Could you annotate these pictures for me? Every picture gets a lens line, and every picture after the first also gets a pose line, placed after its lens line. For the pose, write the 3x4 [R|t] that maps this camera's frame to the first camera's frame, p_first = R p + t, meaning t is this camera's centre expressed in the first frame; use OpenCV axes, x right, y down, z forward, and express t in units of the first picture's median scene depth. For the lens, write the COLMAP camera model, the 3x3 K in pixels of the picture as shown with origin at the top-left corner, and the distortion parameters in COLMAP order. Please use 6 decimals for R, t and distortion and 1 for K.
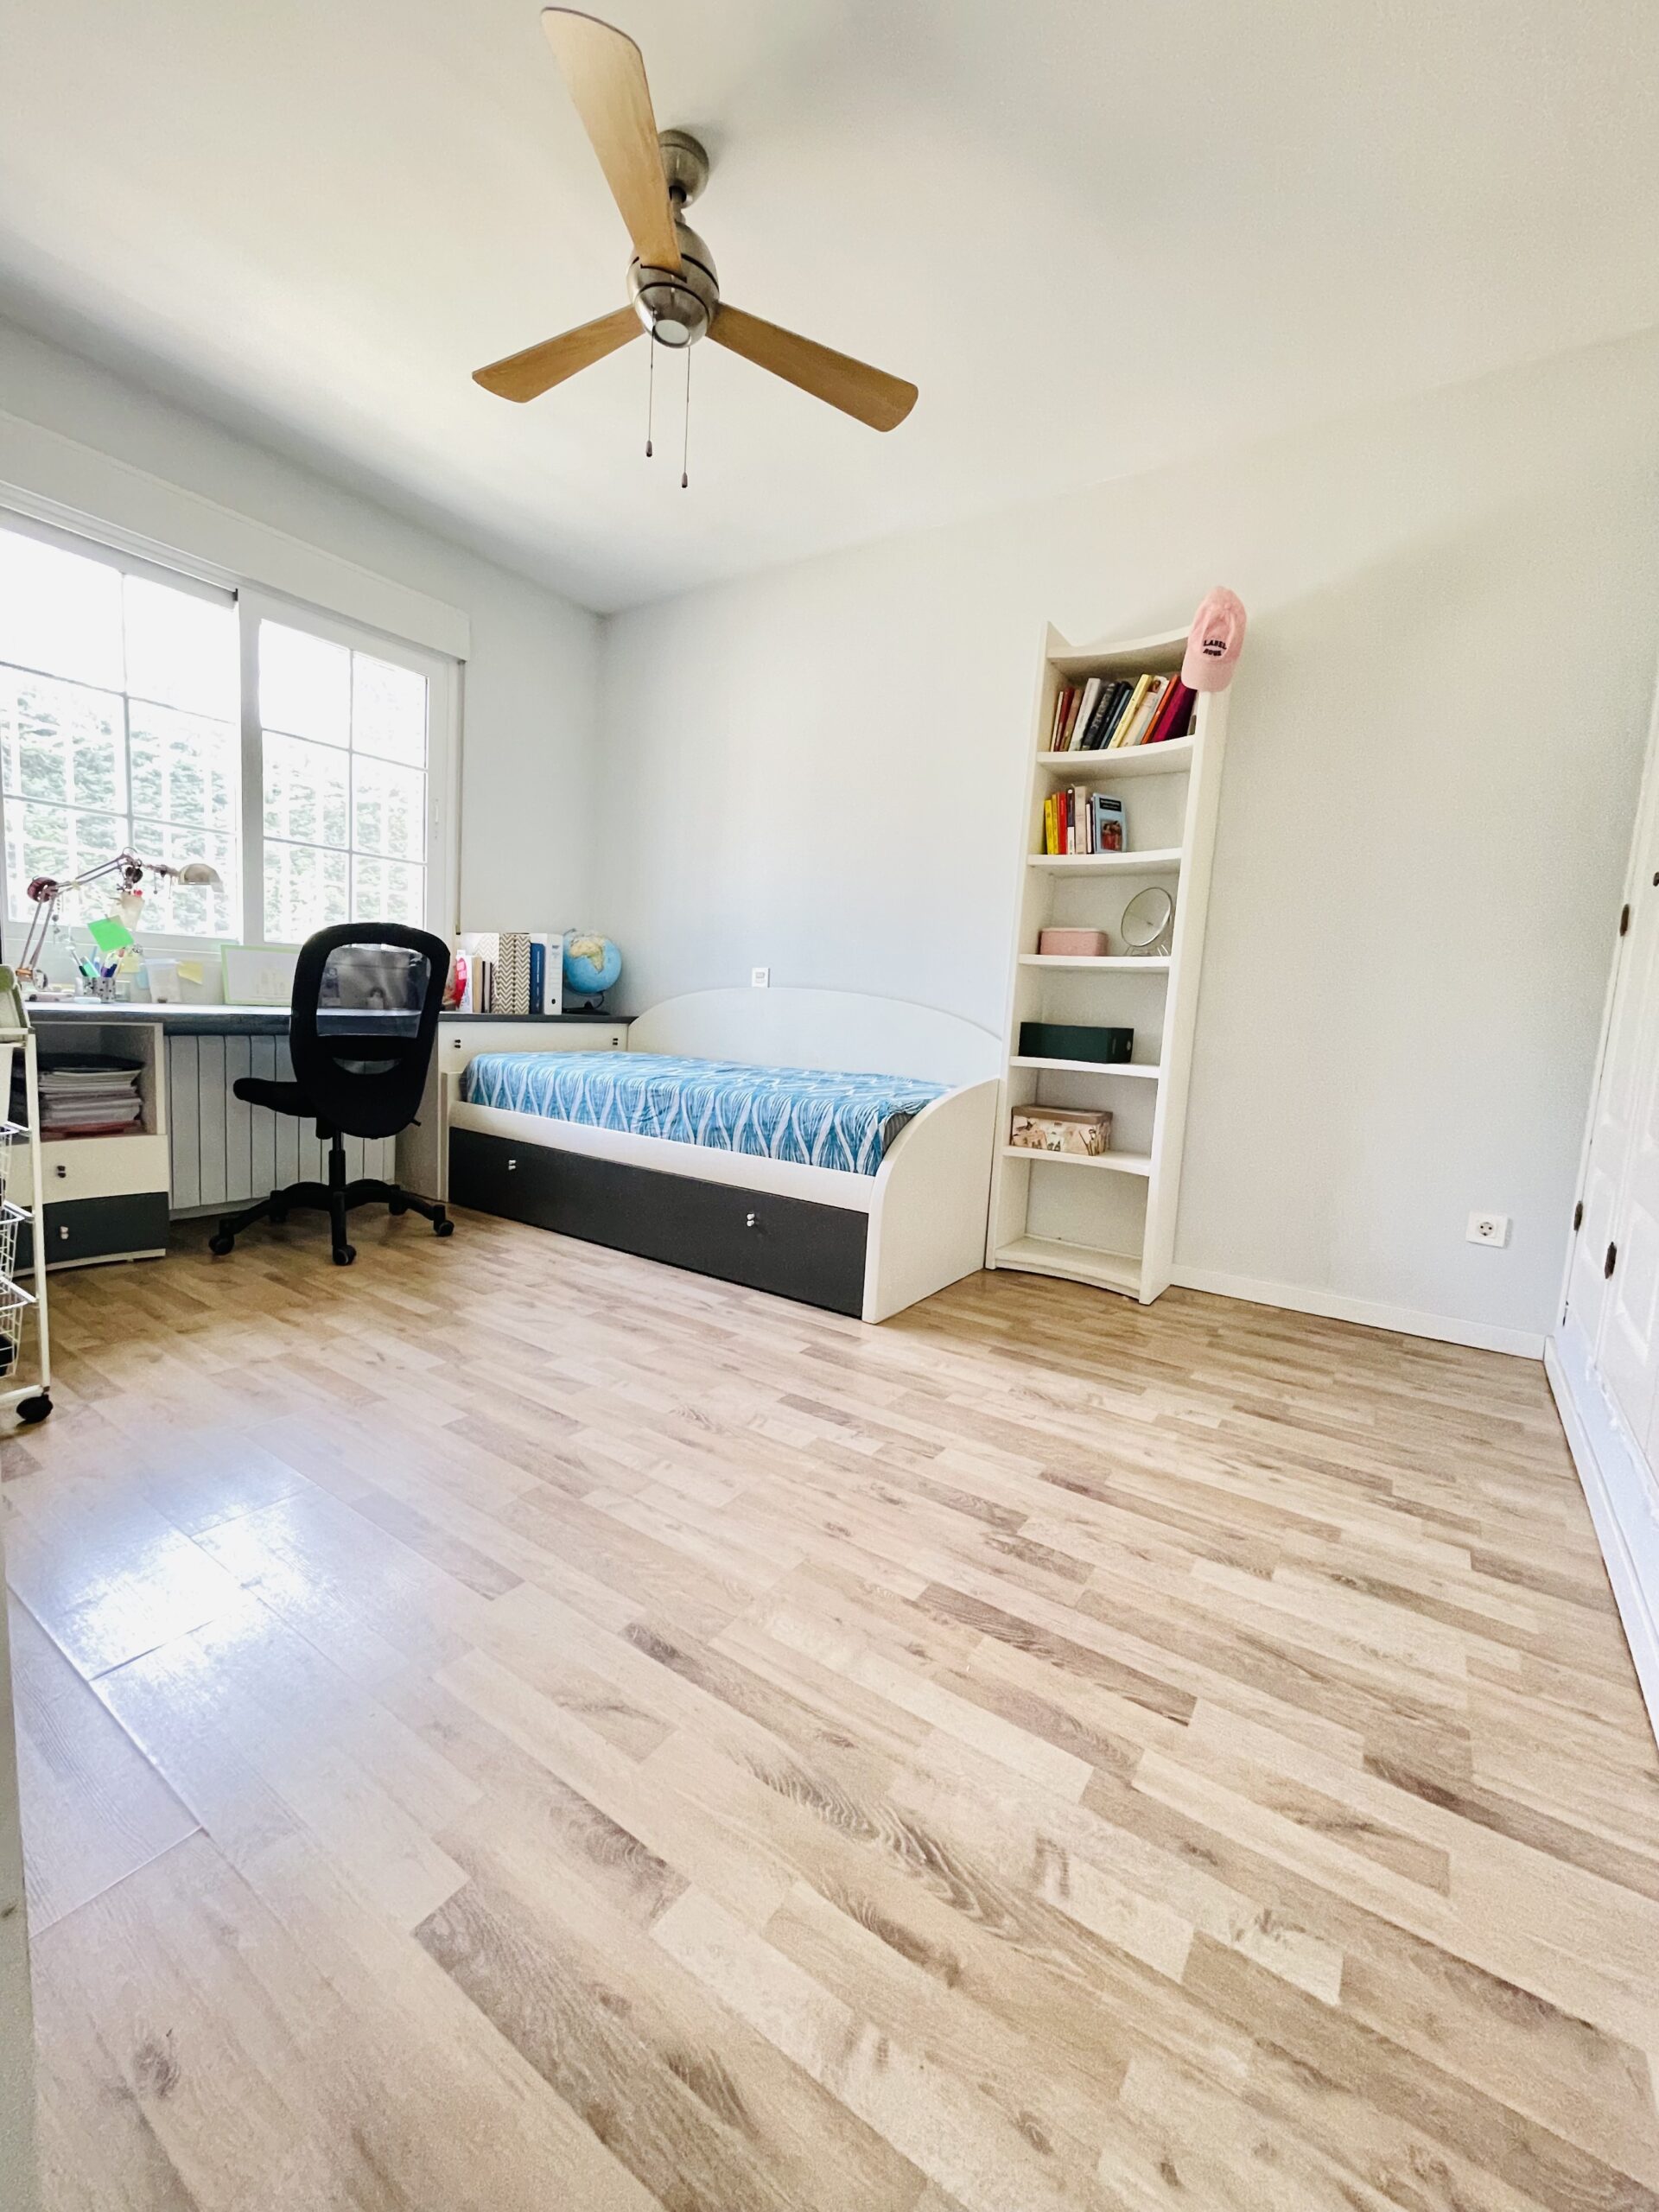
lens RADIAL K [[896.9, 0, 828.1], [0, 896.9, 1098.5], [0, 0, 1]] dist [-0.001018, 0.000144]
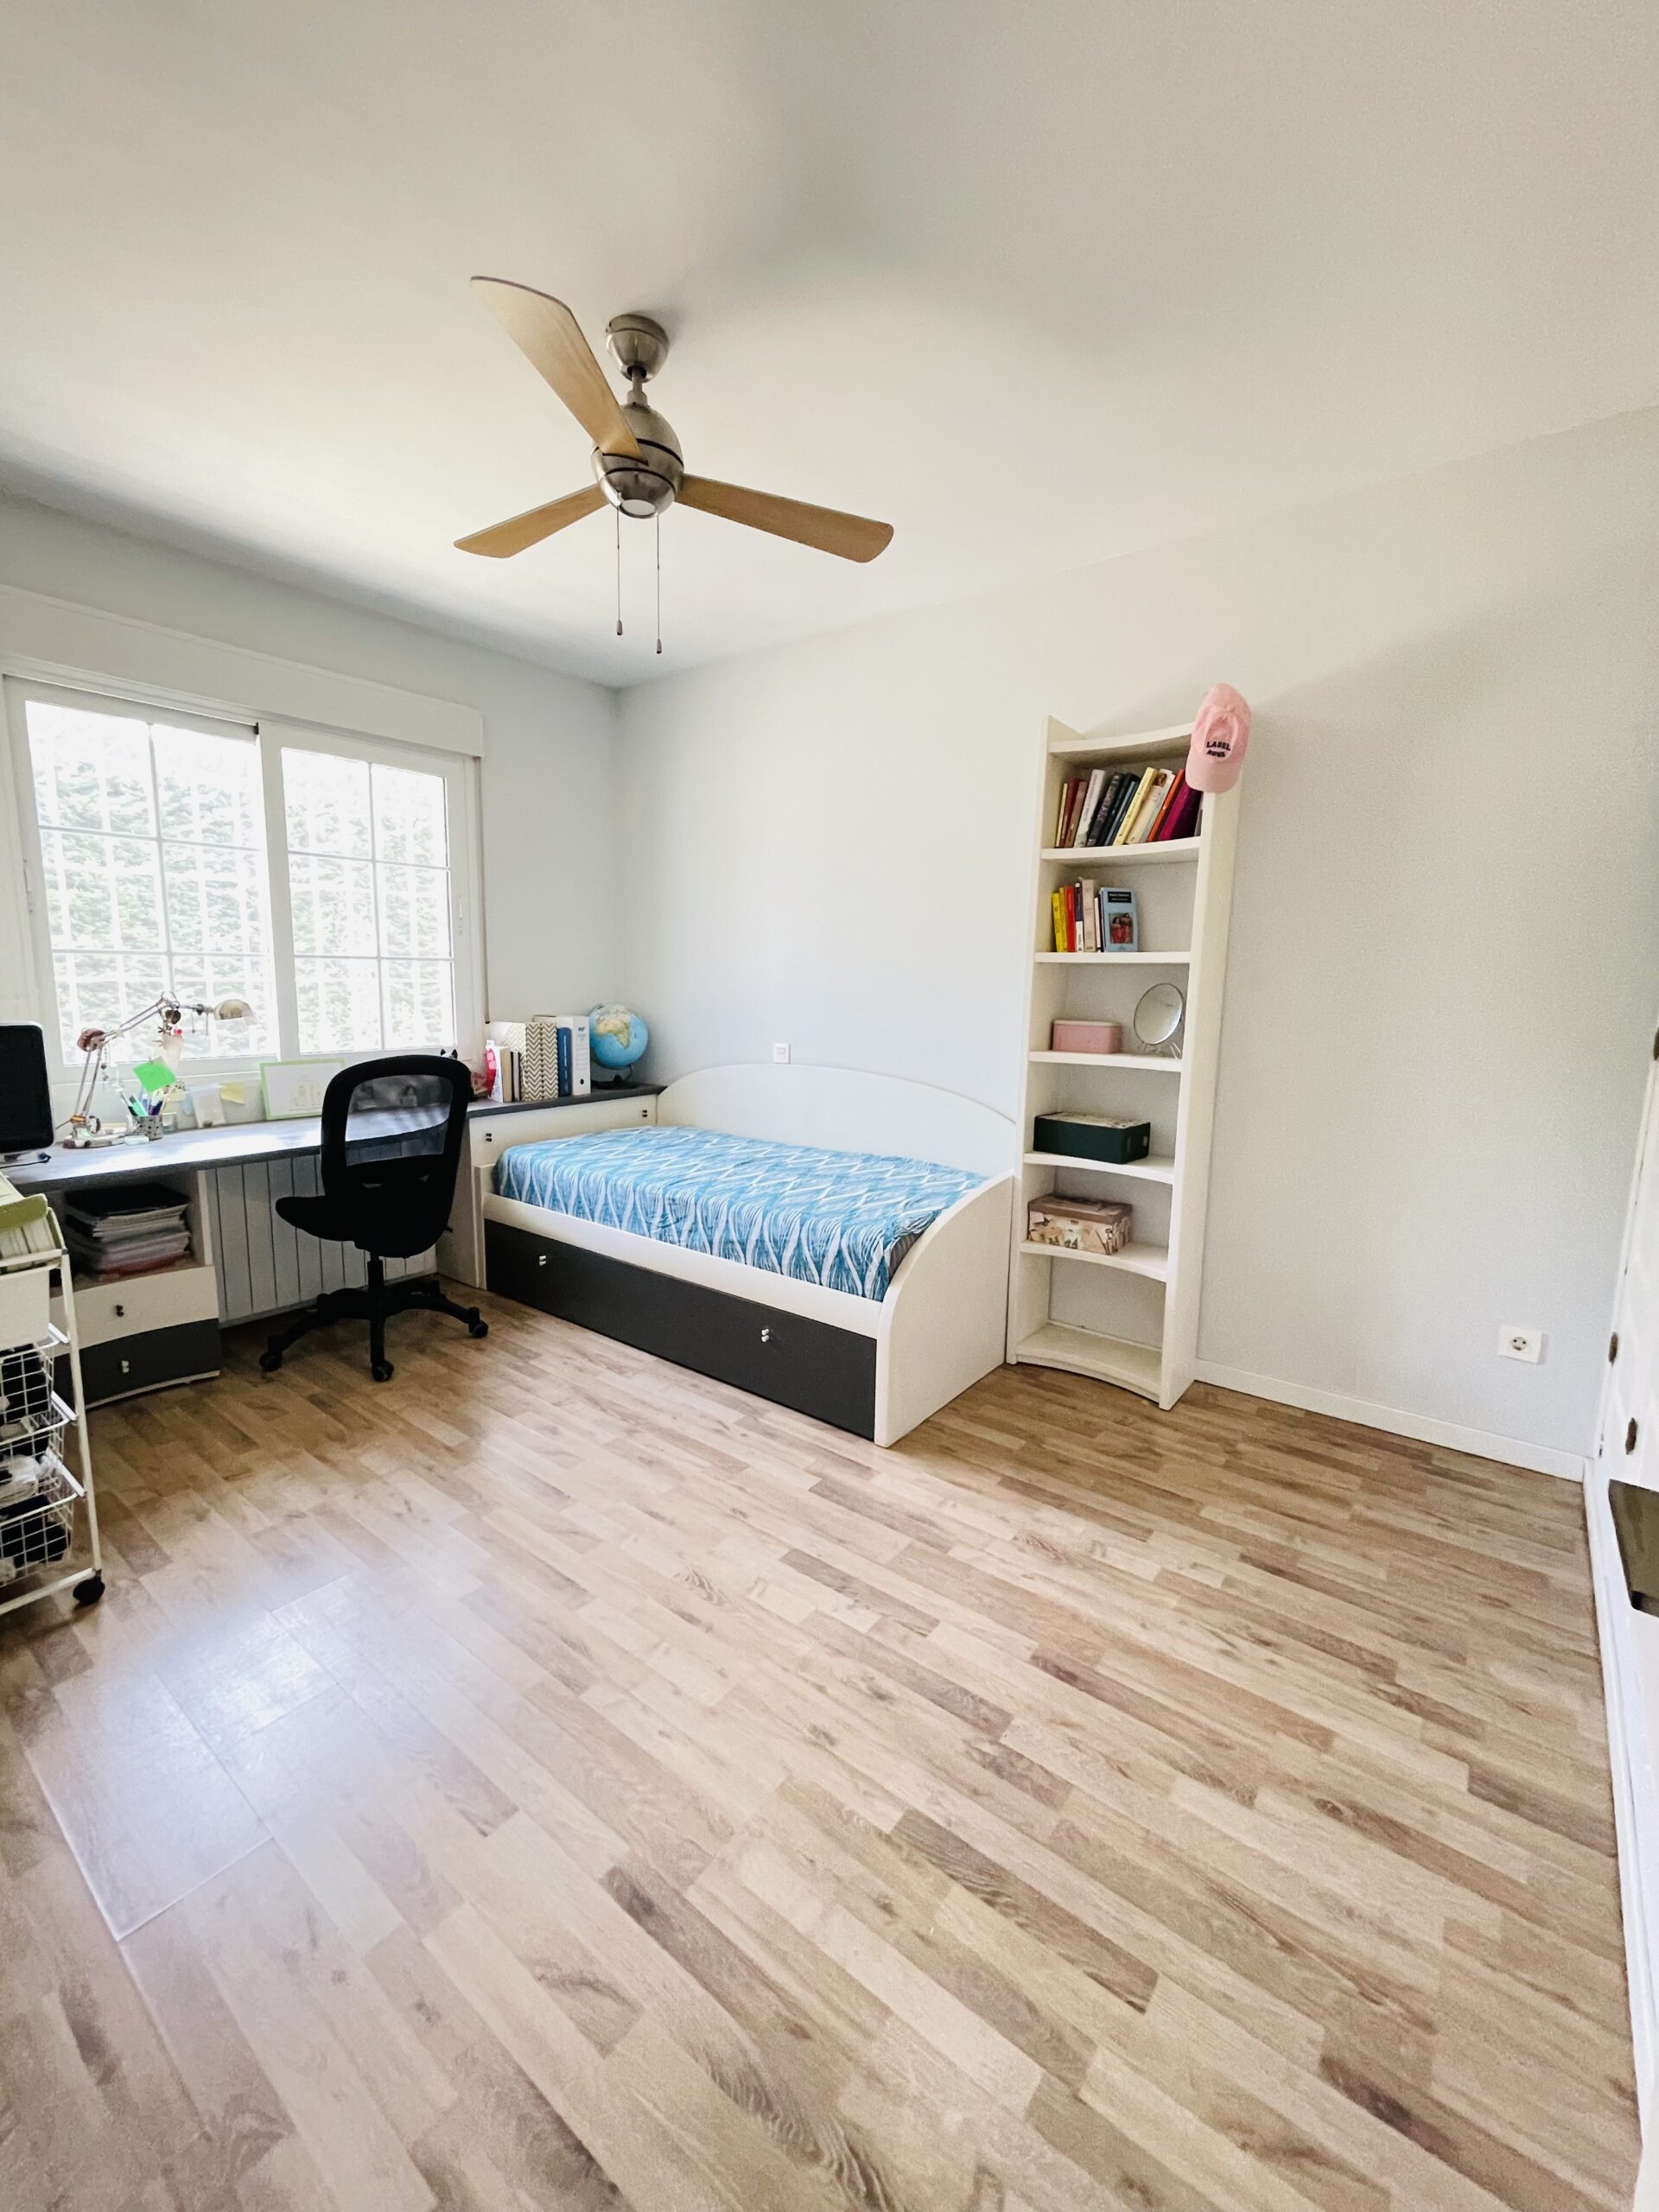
lens RADIAL K [[896.9, 0, 828.1], [0, 896.9, 1098.5], [0, 0, 1]] dist [-0.001018, 0.000144]
pose [[0.997292, -0.031437, -0.066480, 0.066189], [0.033167, 0.999135, 0.025074, -0.169974], [0.065635, -0.027211, 0.997473, -0.003228]]
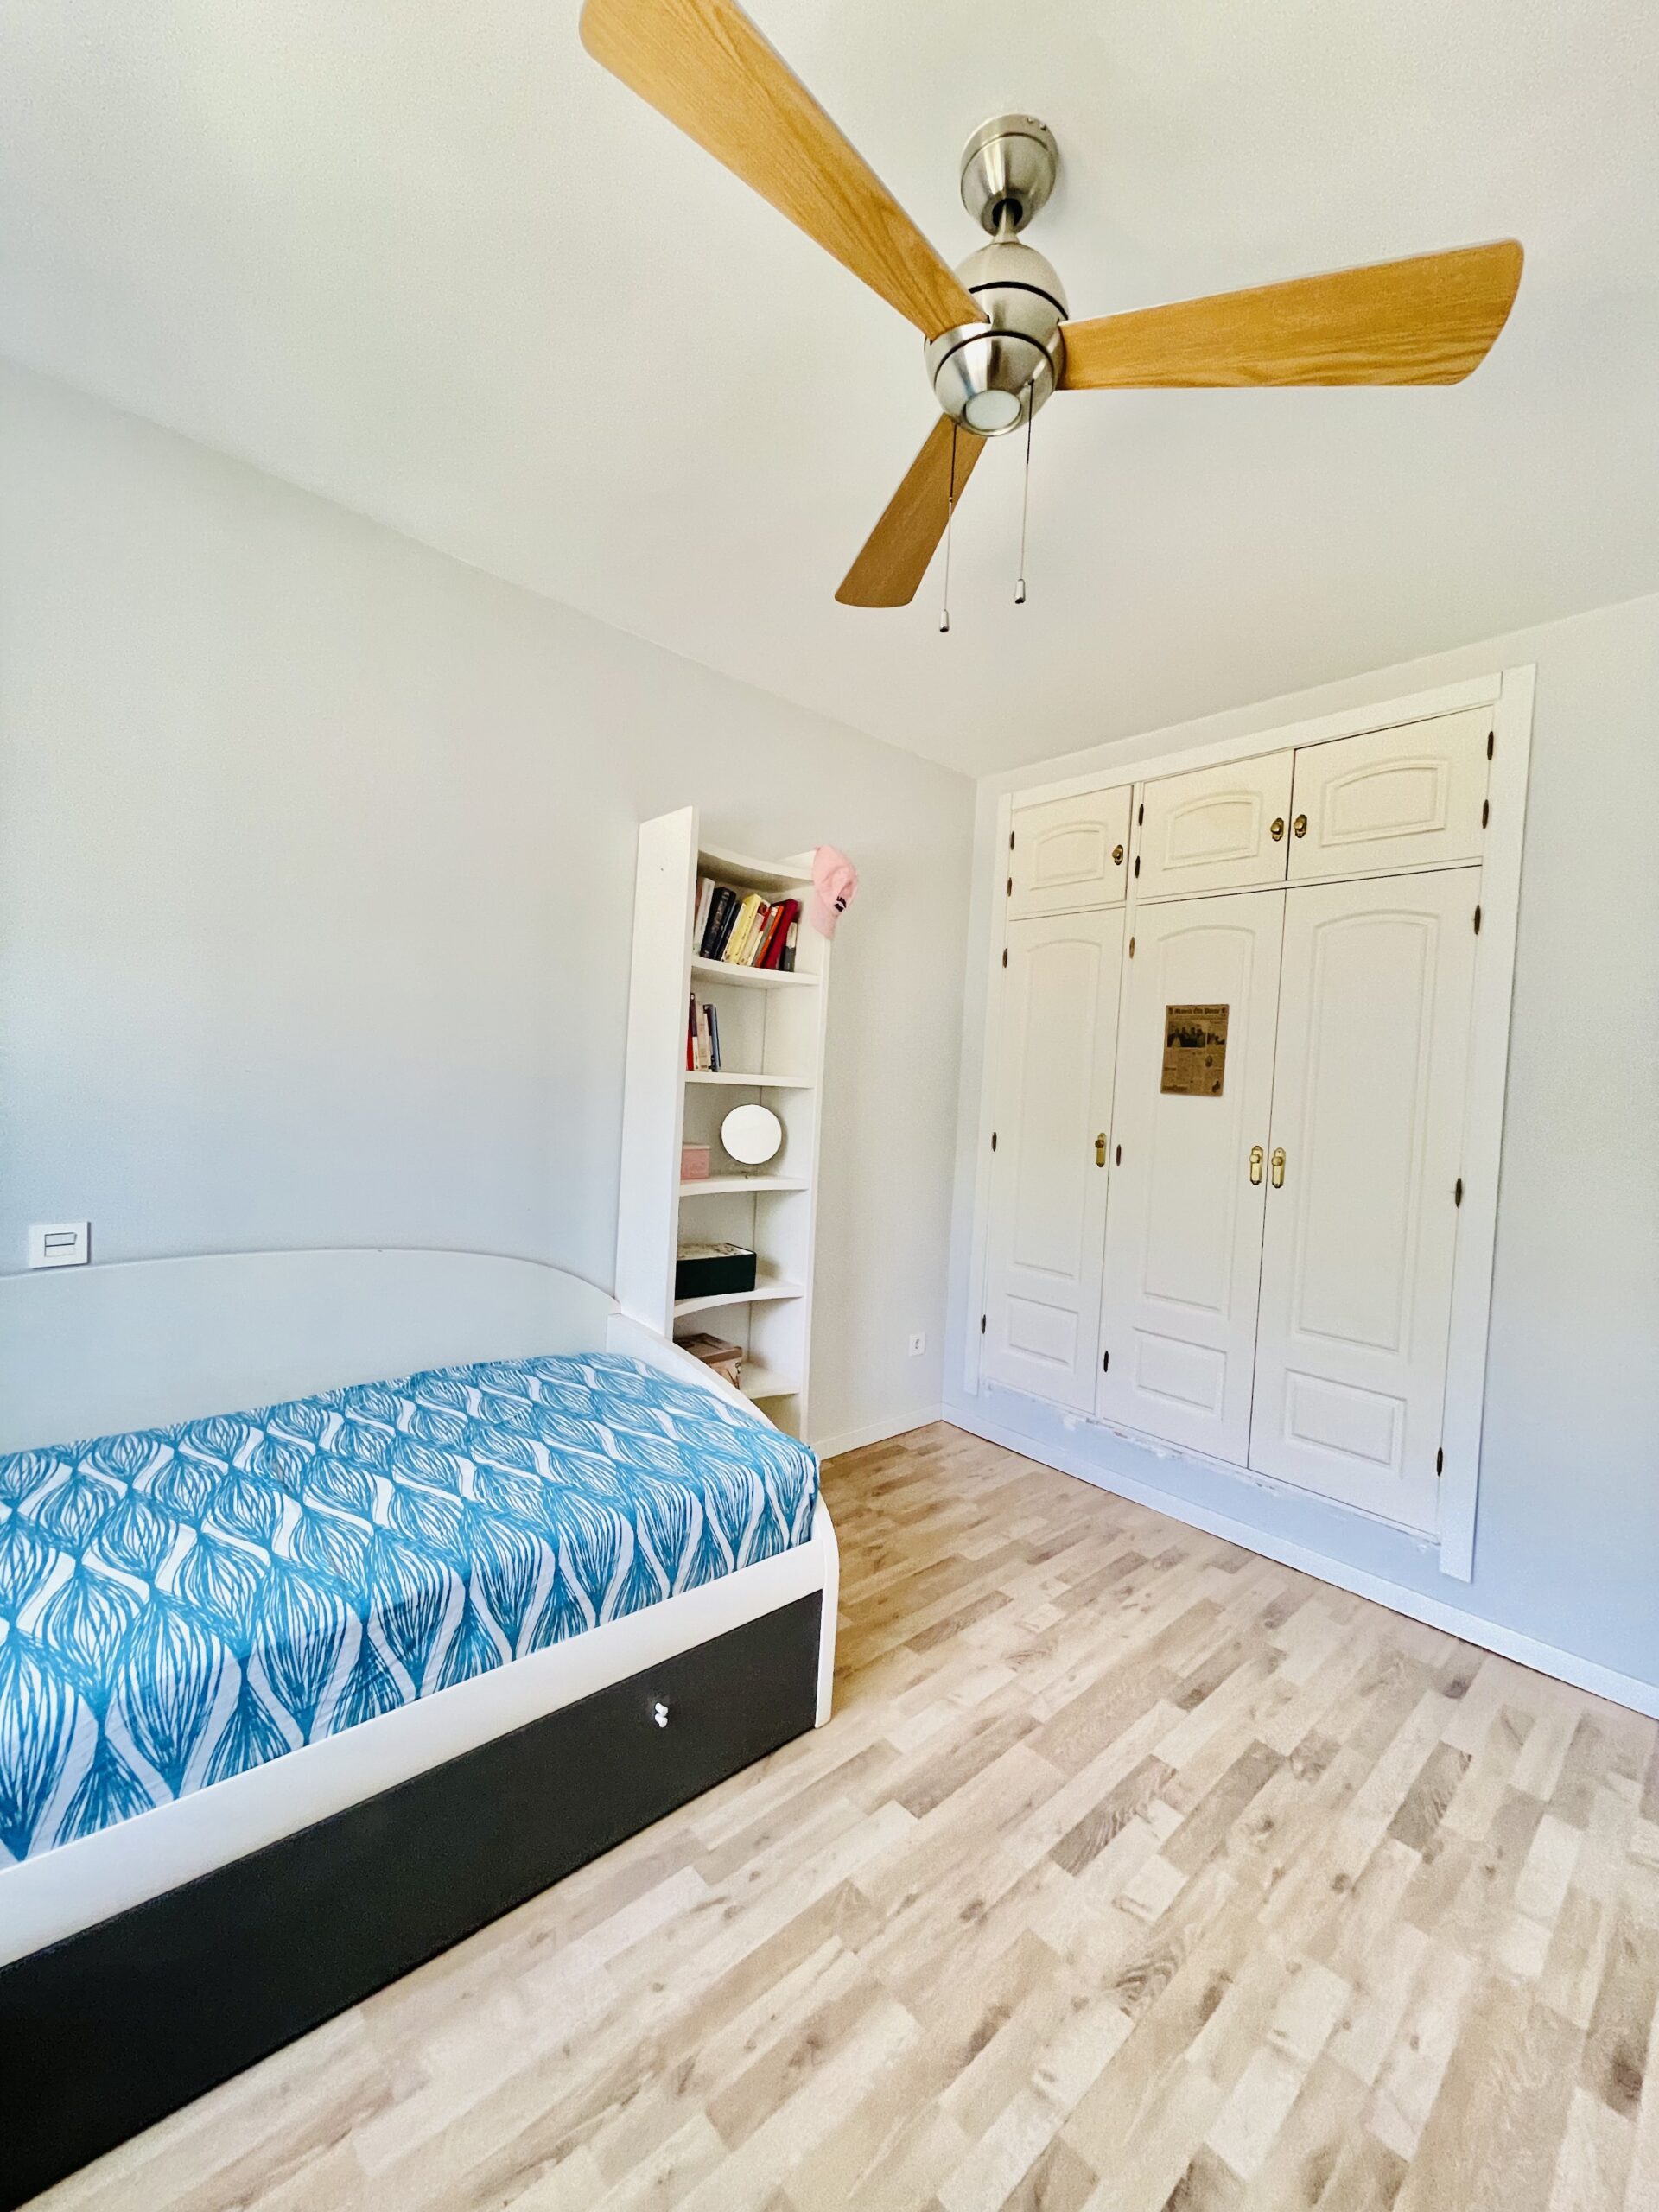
lens RADIAL K [[893.7, 0, 829.5], [0, 893.7, 1106.0], [0, 0, 1]] dist [-0.001271, 0.000470]
pose [[0.235154, -0.065258, 0.969765, -0.671013], [0.065625, 0.996533, 0.051147, -0.323012], [-0.969740, 0.051614, 0.238622, 0.789496]]
